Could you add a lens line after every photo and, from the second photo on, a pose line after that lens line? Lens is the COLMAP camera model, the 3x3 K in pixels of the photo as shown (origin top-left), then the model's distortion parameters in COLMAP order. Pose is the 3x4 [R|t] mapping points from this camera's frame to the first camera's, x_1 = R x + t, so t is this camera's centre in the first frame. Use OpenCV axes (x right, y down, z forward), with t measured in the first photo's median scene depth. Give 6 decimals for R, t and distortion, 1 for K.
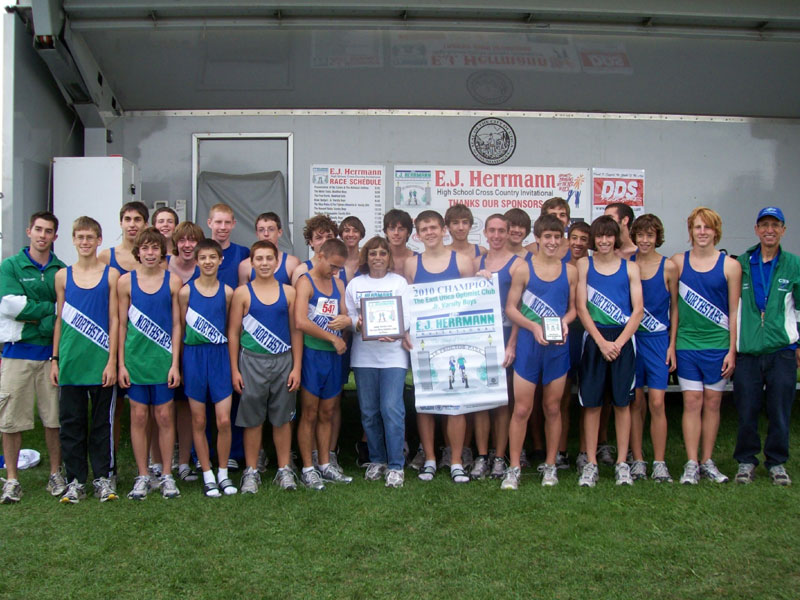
lens RADIAL K [[827.1, 0, 384.6], [0, 827.1, 285.7], [0, 0, 1]] dist [-0.167288, 0.119482]
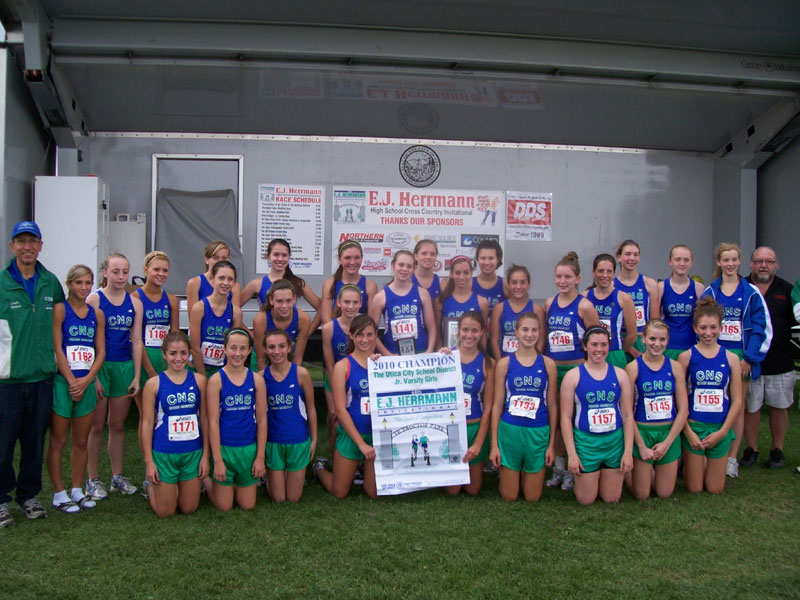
lens RADIAL K [[827.1, 0, 384.6], [0, 827.1, 285.7], [0, 0, 1]] dist [-0.167288, 0.119482]
pose [[0.994935, 0.010263, 0.100000, -0.029707], [-0.009754, 0.999937, -0.005571, -0.003907], [-0.100051, 0.004568, 0.994972, -0.128943]]
